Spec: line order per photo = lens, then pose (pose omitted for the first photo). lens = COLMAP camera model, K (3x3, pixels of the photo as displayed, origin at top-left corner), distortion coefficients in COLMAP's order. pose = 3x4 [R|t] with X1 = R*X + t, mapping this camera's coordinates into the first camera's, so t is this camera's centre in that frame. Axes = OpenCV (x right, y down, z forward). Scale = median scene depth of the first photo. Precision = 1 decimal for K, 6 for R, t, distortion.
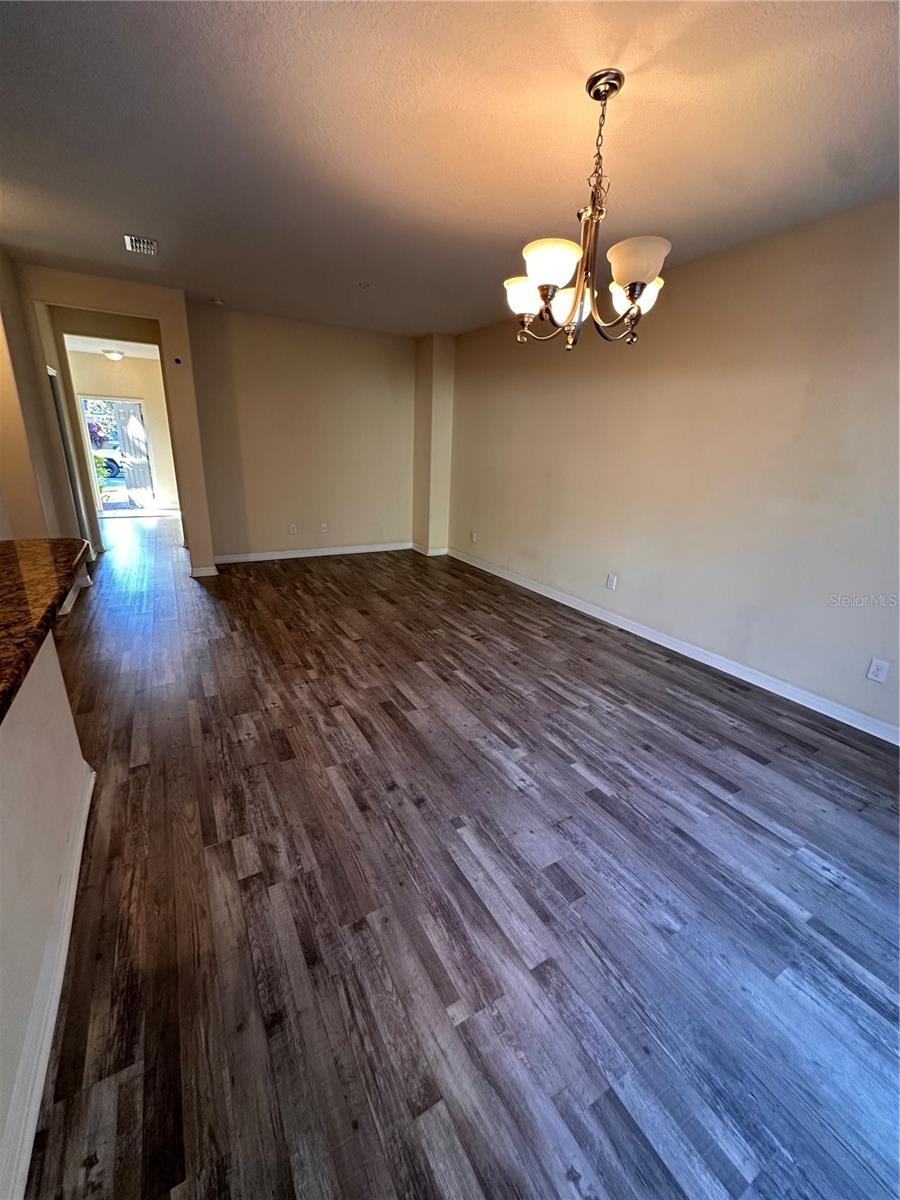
lens RADIAL K [[477.5, 0, 450.0], [0, 477.5, 600.0], [0, 0, 1]] dist [-0.004343, 0.000826]
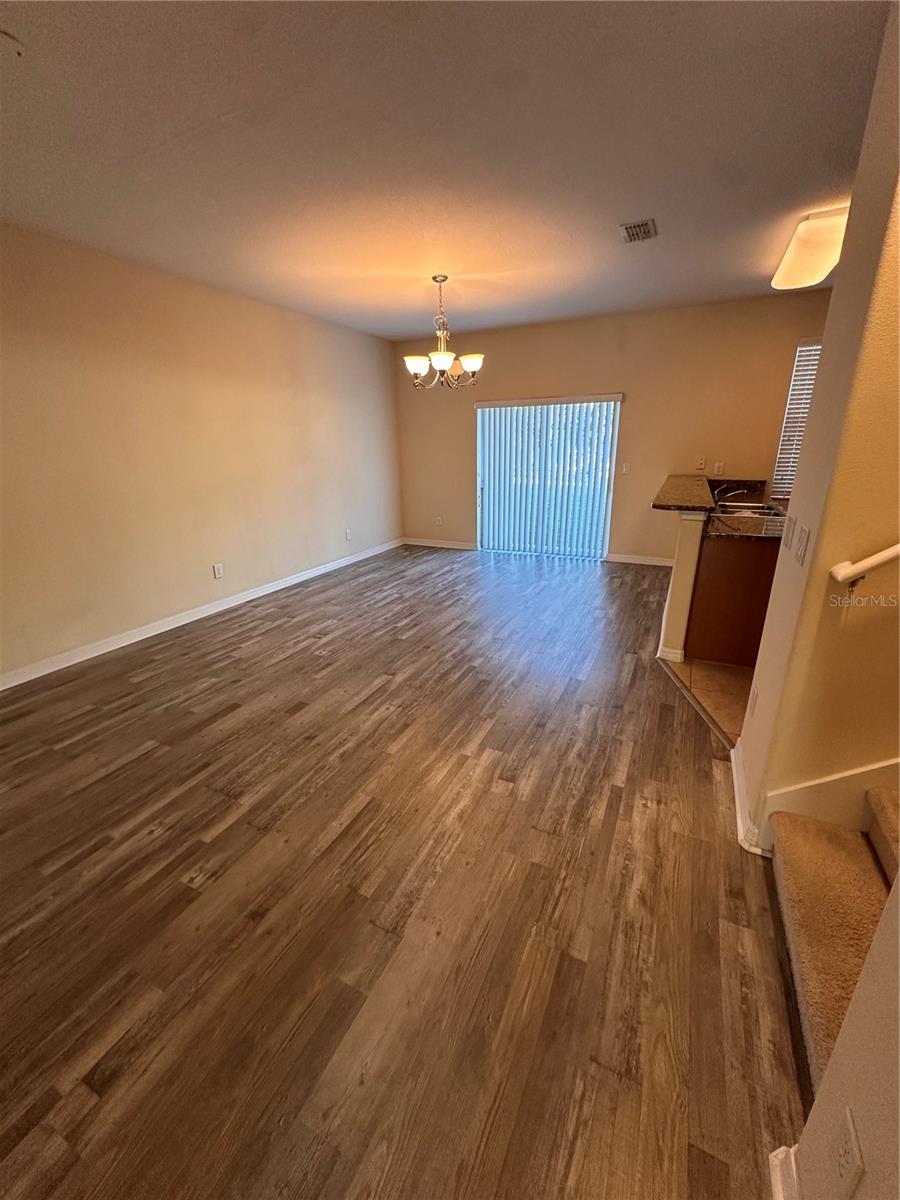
lens RADIAL K [[477.5, 0, 450.0], [0, 477.5, 600.0], [0, 0, 1]] dist [-0.004343, 0.000826]
pose [[-0.554984, -0.291292, 0.779193, -1.102343], [0.253783, 0.832744, 0.492069, -0.527178], [-0.792204, 0.470836, -0.388235, 1.478169]]
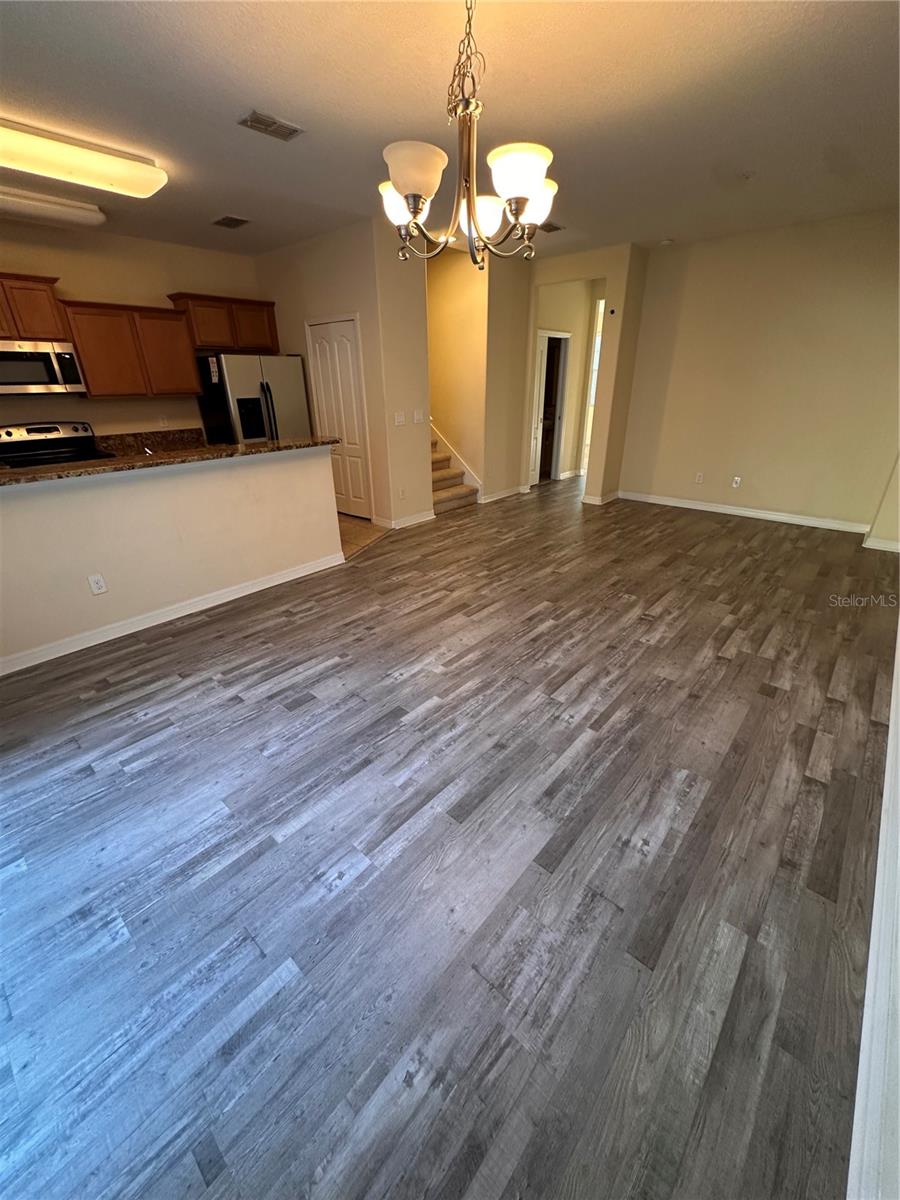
lens RADIAL K [[477.5, 0, 450.0], [0, 477.5, 600.0], [0, 0, 1]] dist [-0.004343, 0.000826]
pose [[0.311719, 0.359148, -0.879684, 0.875033], [-0.269278, 0.921248, 0.280698, -0.119393], [0.911219, 0.149381, 0.383881, 0.470437]]
